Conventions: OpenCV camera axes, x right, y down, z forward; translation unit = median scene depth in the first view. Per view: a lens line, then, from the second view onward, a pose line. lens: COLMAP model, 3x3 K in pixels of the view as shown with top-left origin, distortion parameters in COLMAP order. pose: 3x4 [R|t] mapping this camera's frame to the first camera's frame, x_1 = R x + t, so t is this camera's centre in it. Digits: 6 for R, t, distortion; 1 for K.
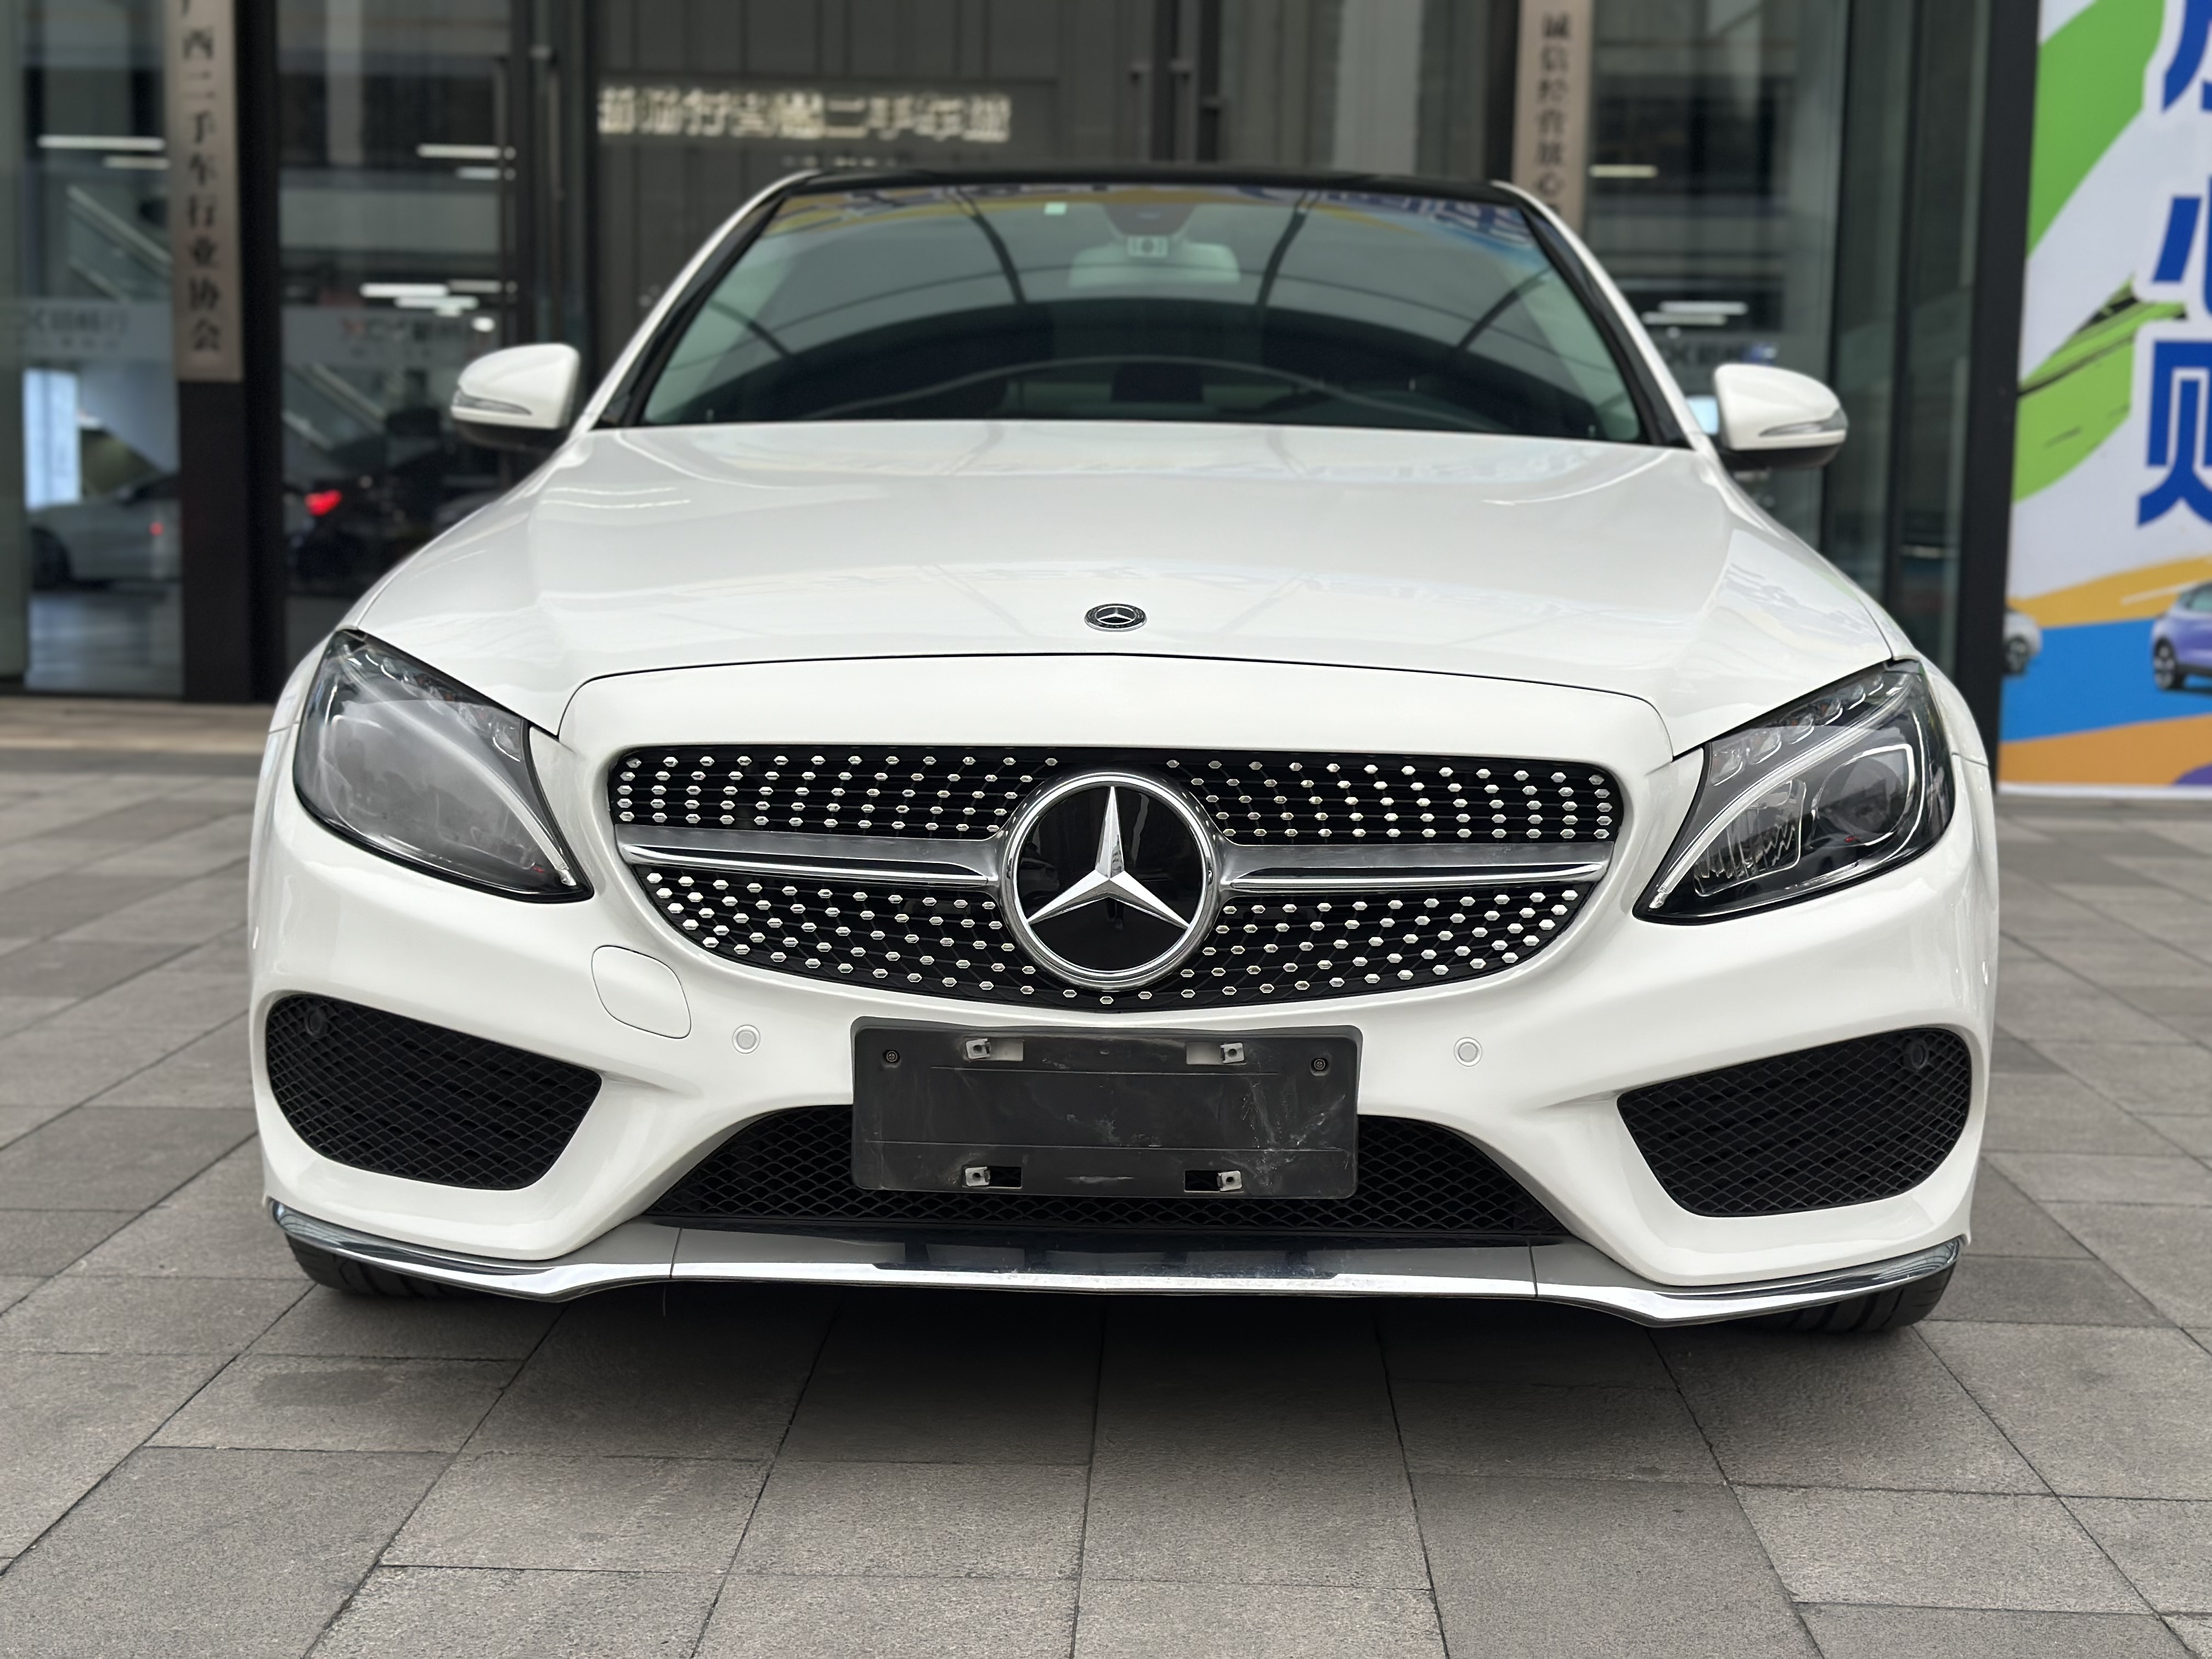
lens RADIAL K [[3054.8, 0, 1101.2], [0, 3054.8, 841.7], [0, 0, 1]] dist [0.100182, 0.000000]
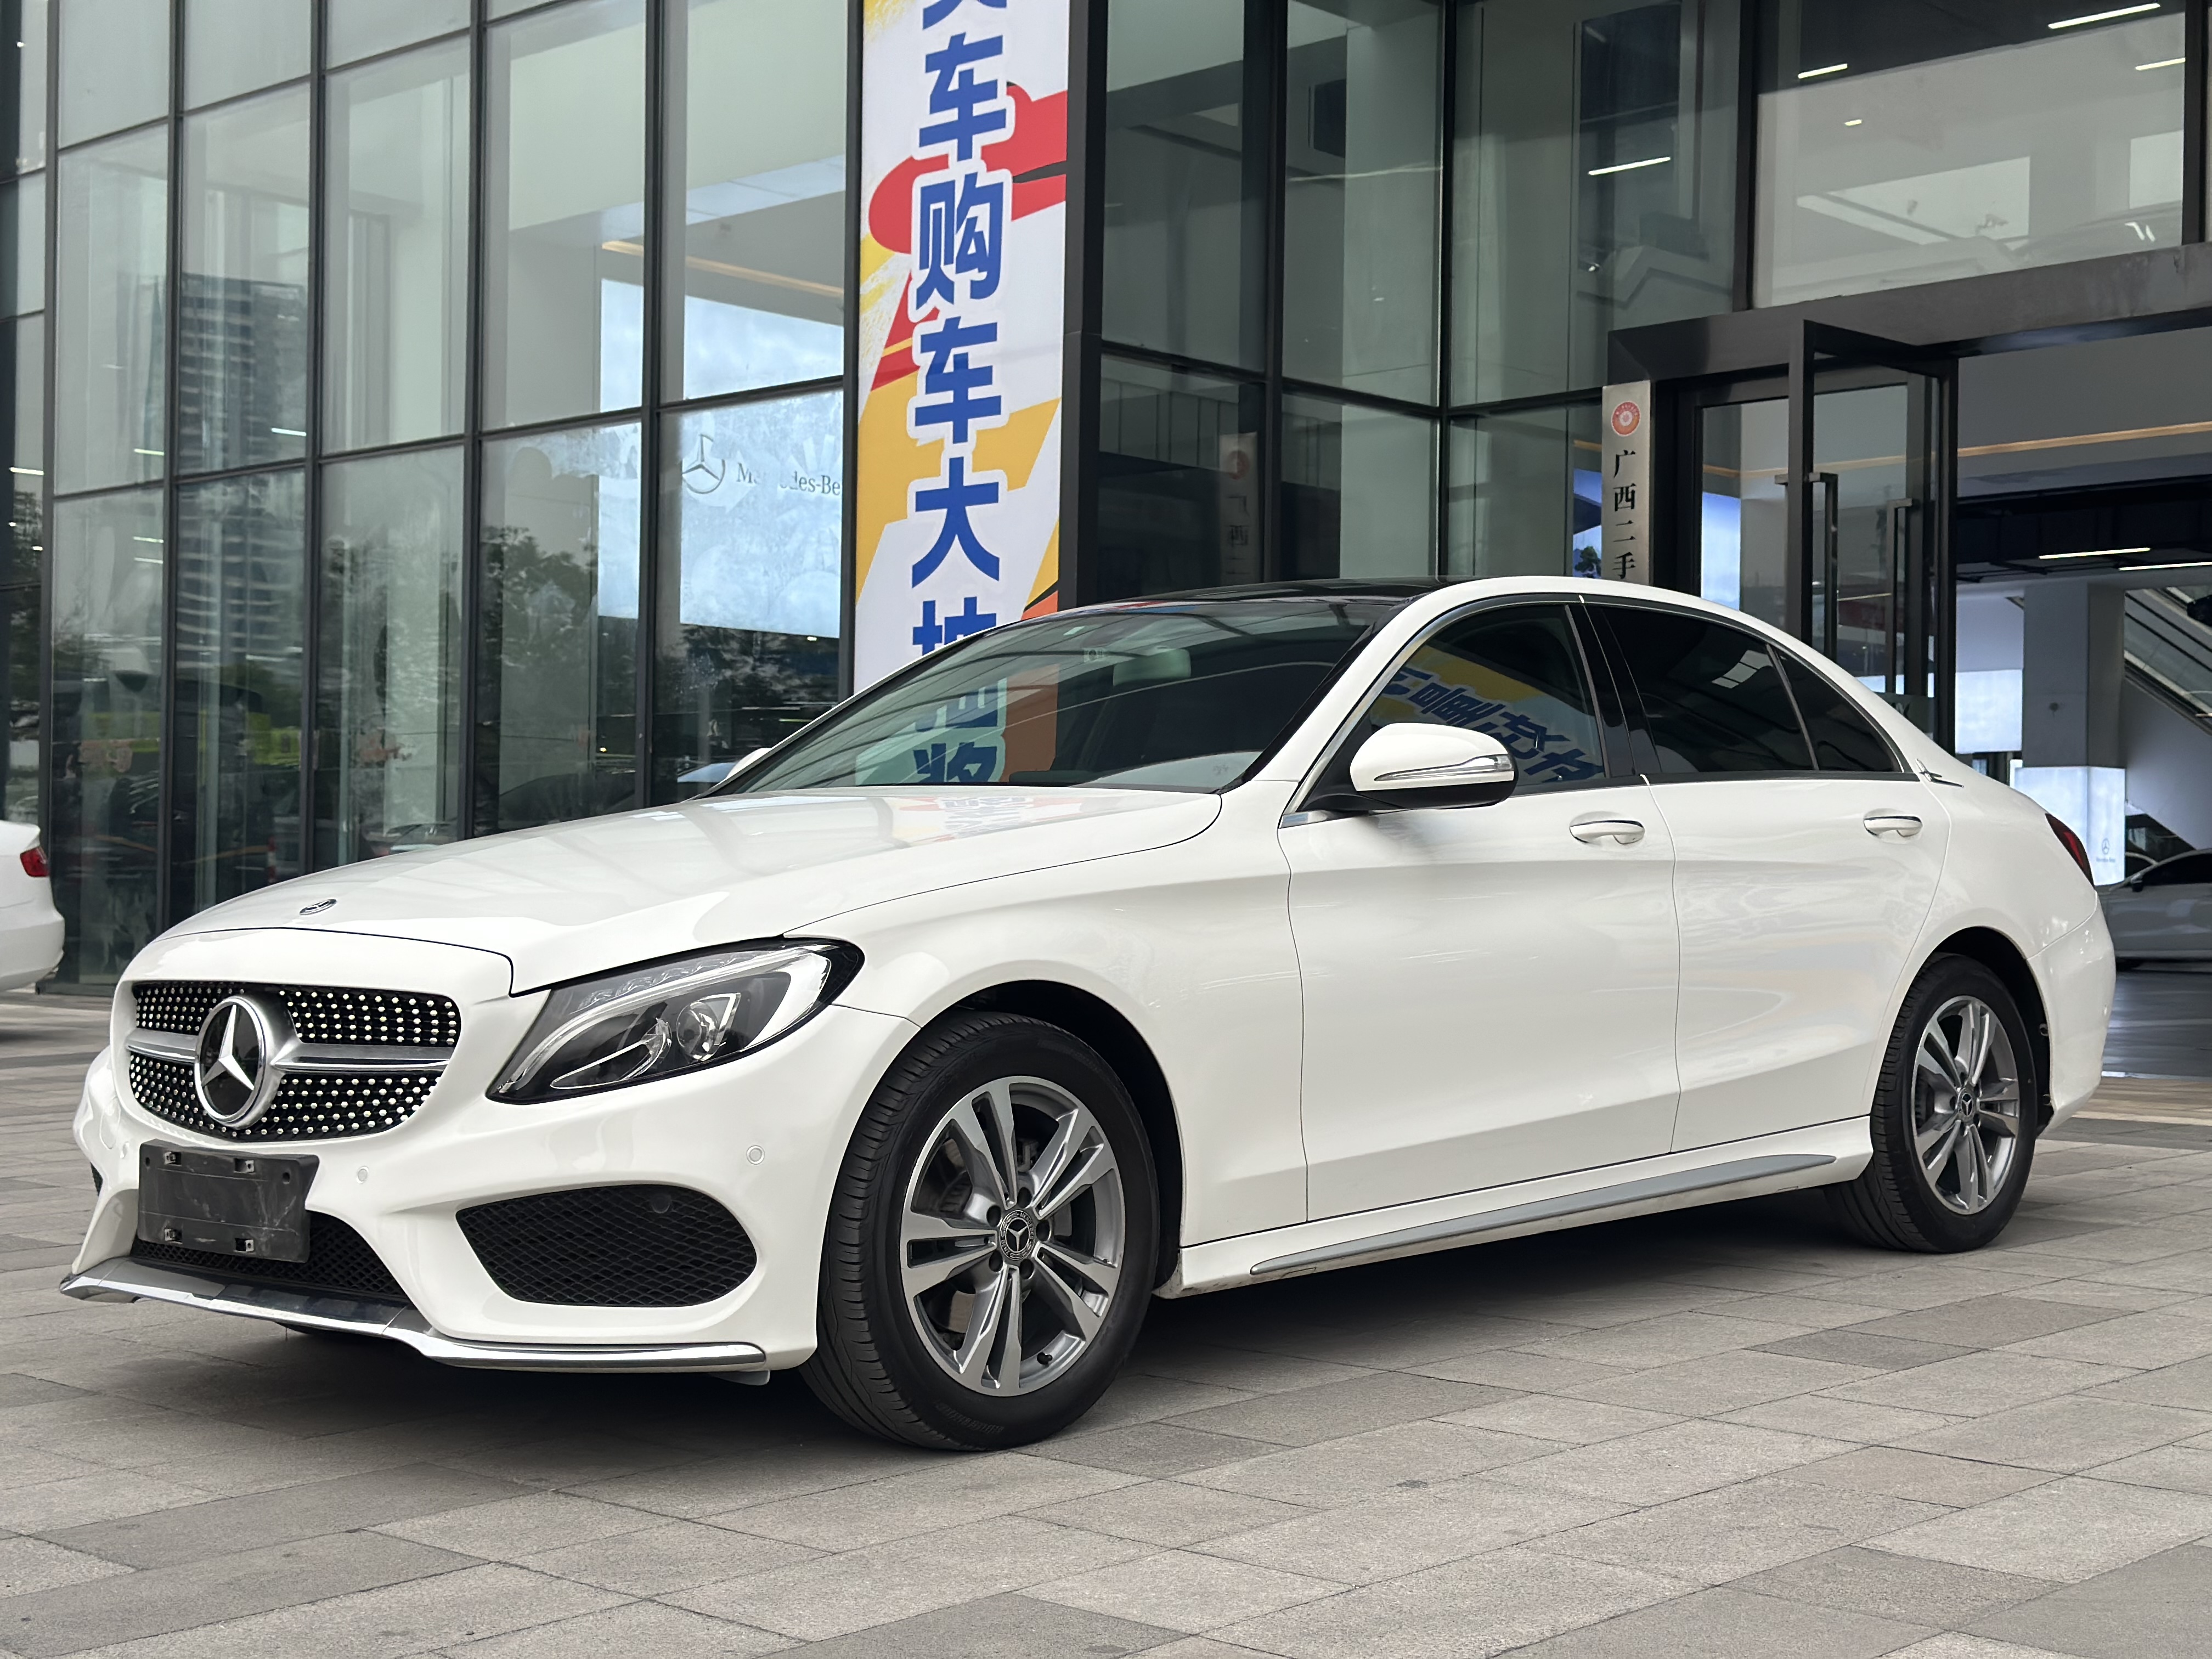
lens RADIAL K [[3054.8, 0, 1109.9], [0, 3054.8, 853.1], [0, 0, 1]] dist [0.100182, 0.000000]
pose [[0.733654, -0.028702, -0.678917, 0.957649], [-0.058567, 0.992719, -0.105257, 0.026233], [0.676995, 0.116984, 0.726631, -0.003683]]
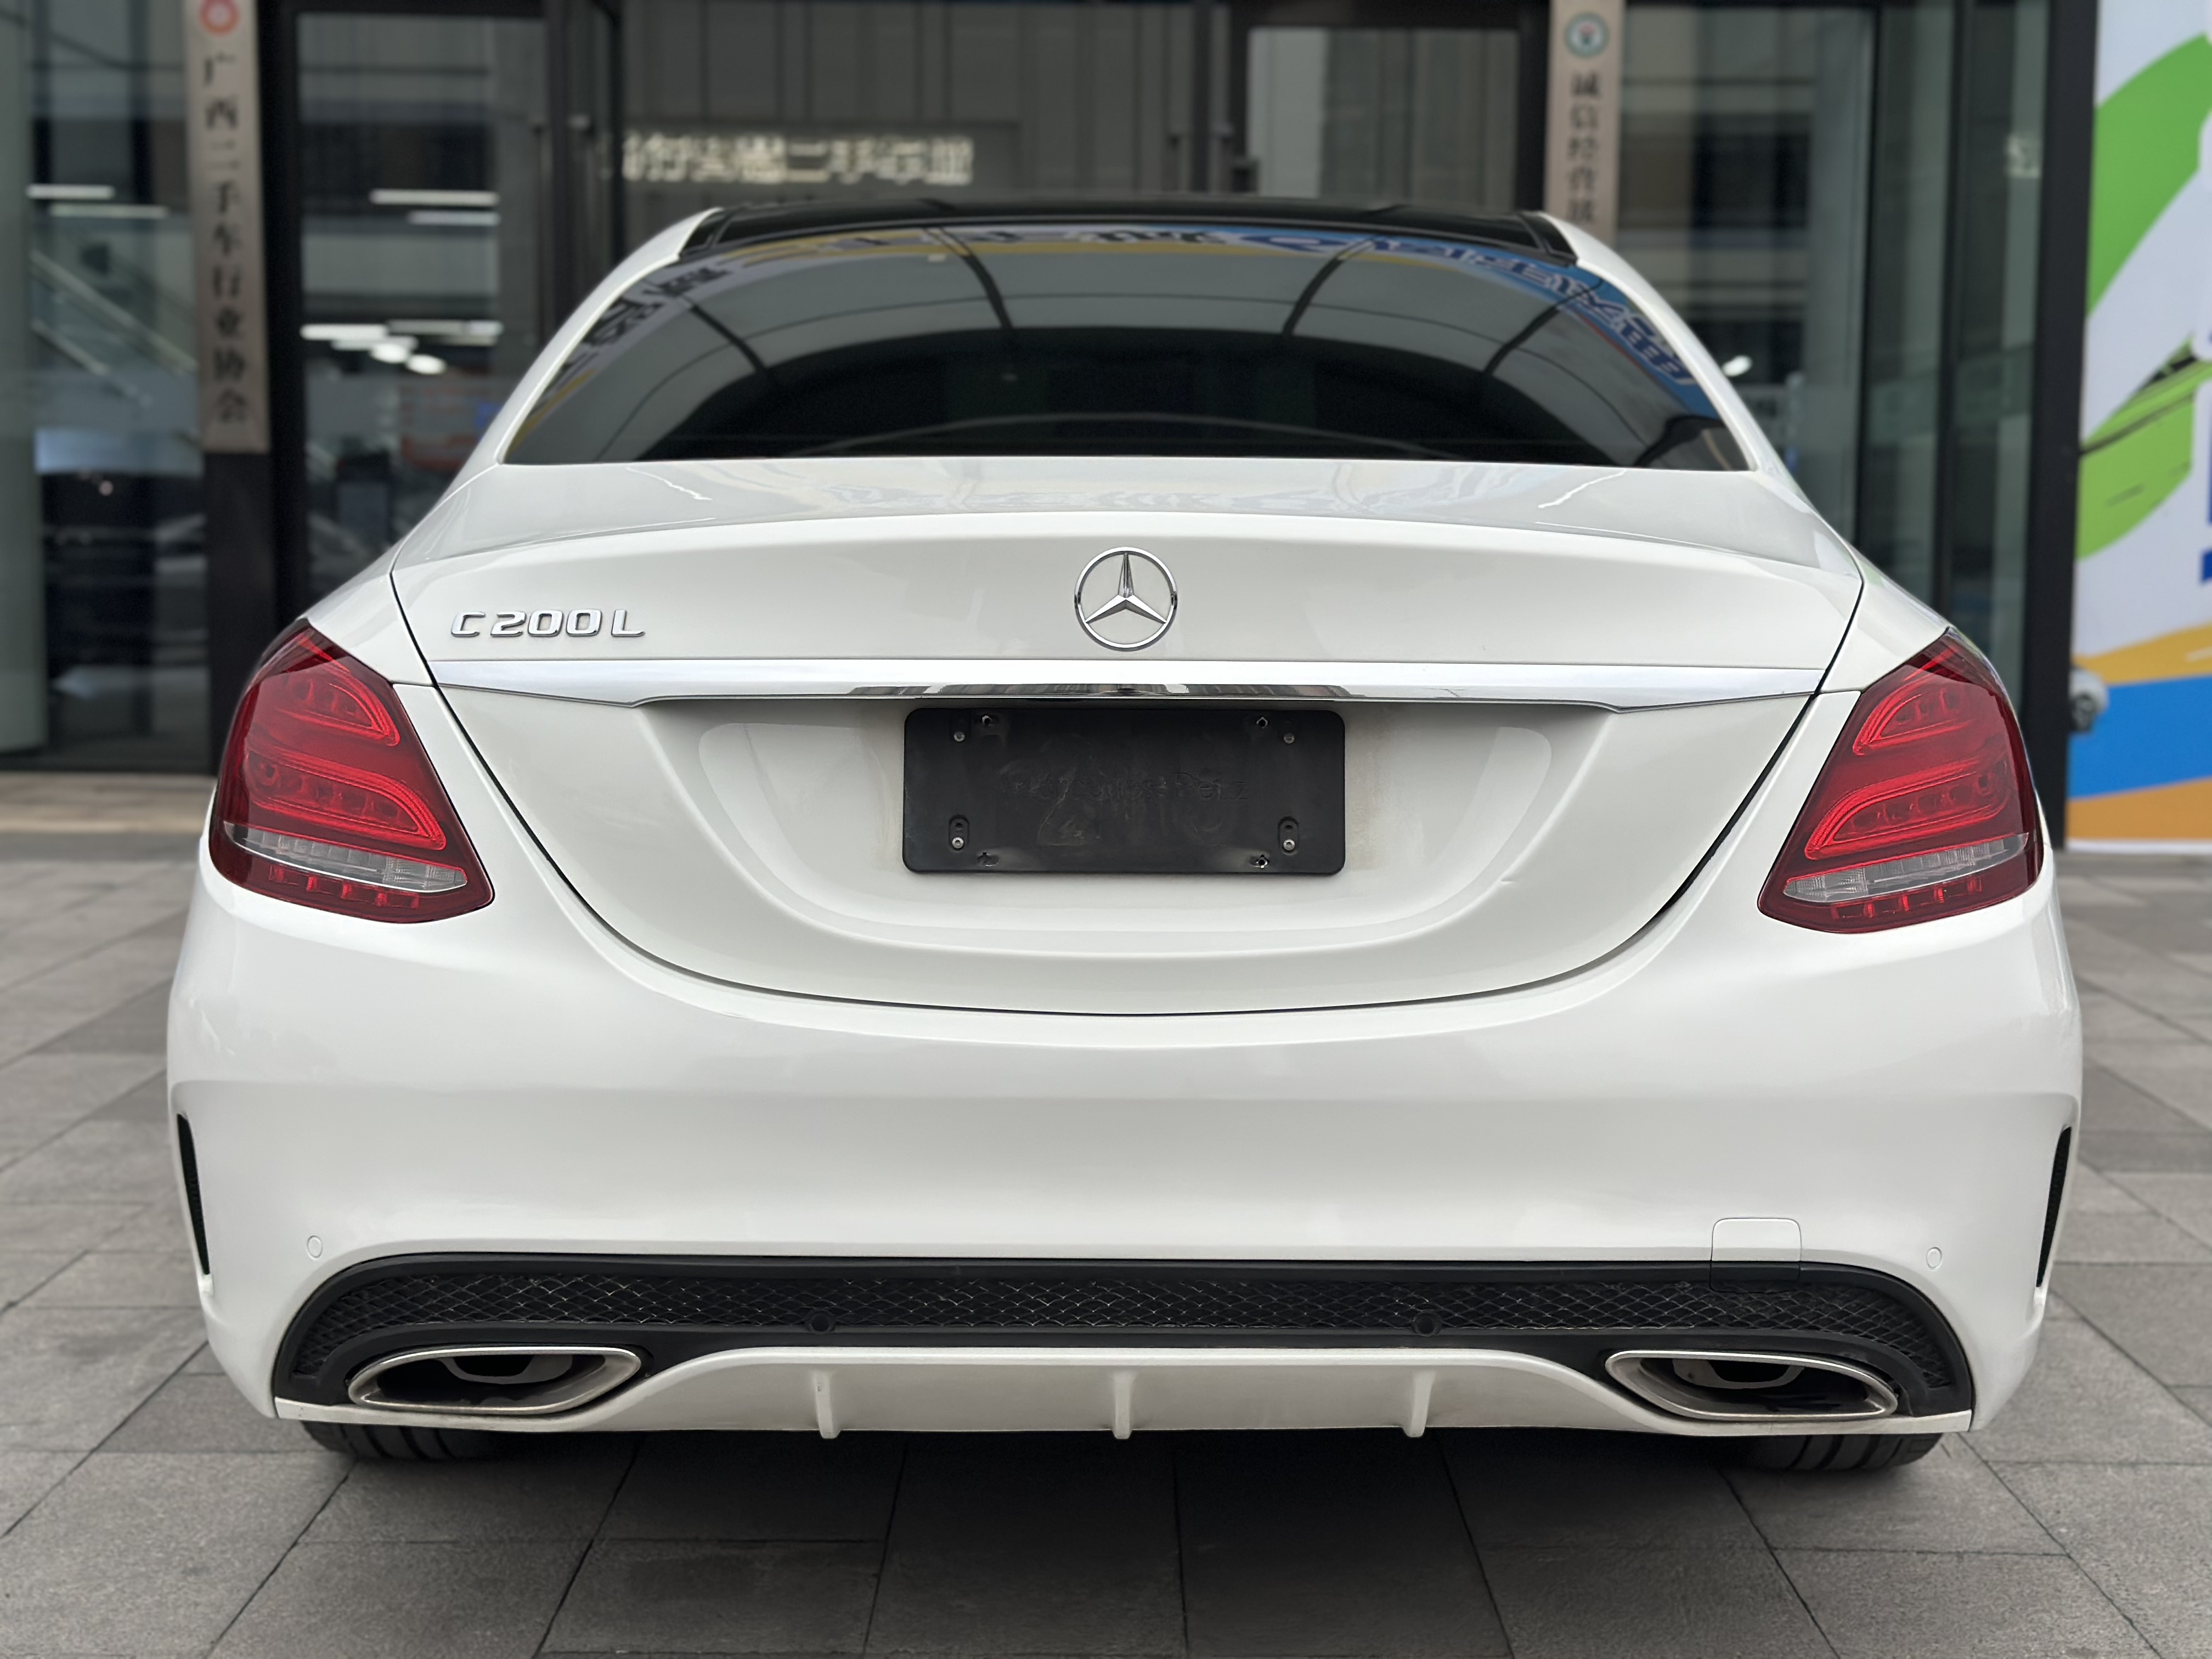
lens RADIAL K [[3054.8, 0, 1104.6], [0, 3054.8, 825.4], [0, 0, 1]] dist [0.100182, 0.000000]
pose [[0.999524, -0.014467, 0.027245, -0.048253], [0.014827, 0.999805, -0.013069, -0.015321], [-0.027051, 0.013467, 0.999543, 0.006641]]
